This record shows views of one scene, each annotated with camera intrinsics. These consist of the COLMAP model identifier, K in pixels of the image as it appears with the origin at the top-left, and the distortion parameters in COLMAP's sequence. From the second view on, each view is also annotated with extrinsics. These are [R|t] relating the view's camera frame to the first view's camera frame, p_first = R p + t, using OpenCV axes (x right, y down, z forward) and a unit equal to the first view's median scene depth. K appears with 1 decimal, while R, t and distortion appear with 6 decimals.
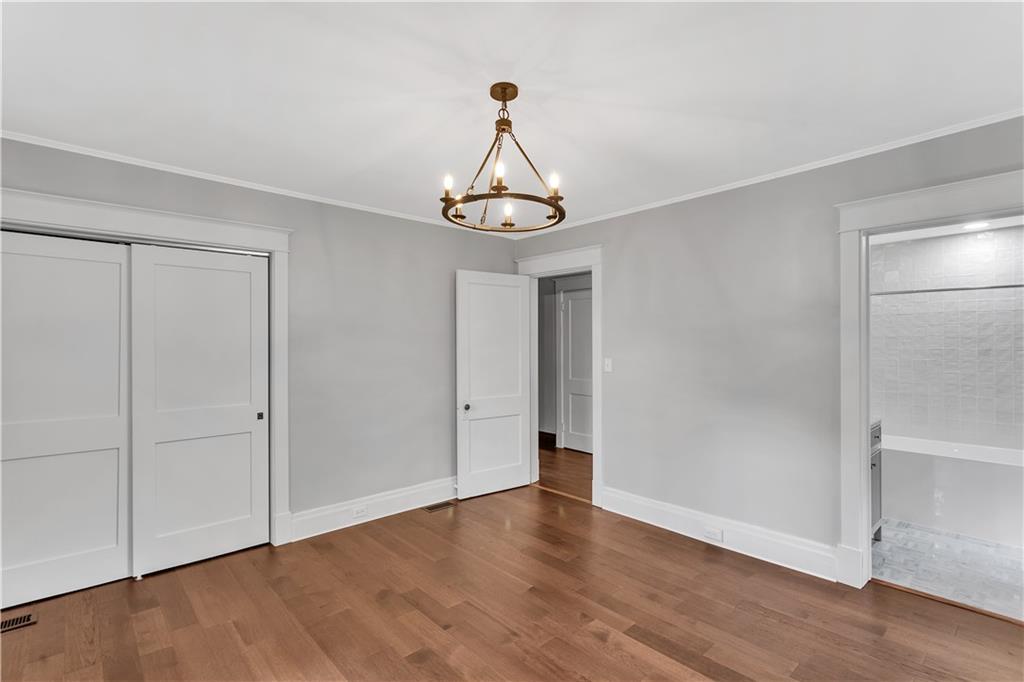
lens RADIAL K [[479.4, 0, 506.0], [0, 479.4, 341.0], [0, 0, 1]] dist [0.001685, 0.002777]
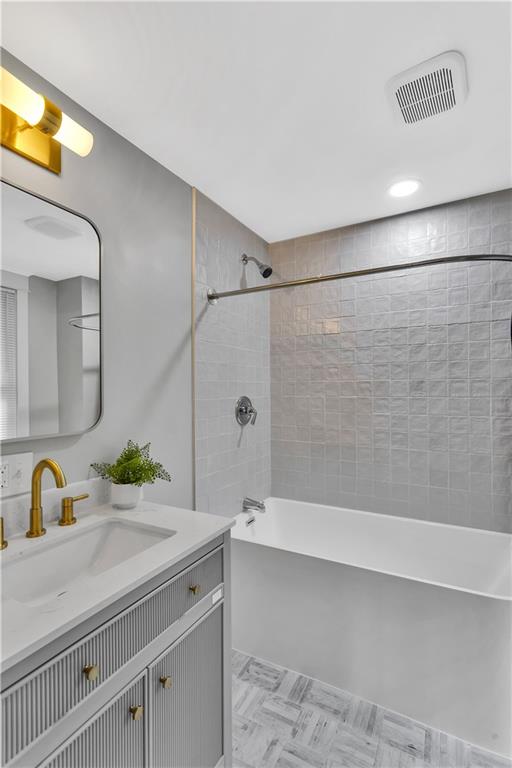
lens RADIAL K [[359.5, 0, 260.1], [0, 359.5, 386.2], [0, 0, 1]] dist [0.001685, 0.002777]
pose [[0.946039, -0.007526, 0.323966, 0.607034], [0.005741, 0.999963, 0.006465, 0.019801], [-0.324002, -0.004257, 0.946047, 0.577407]]
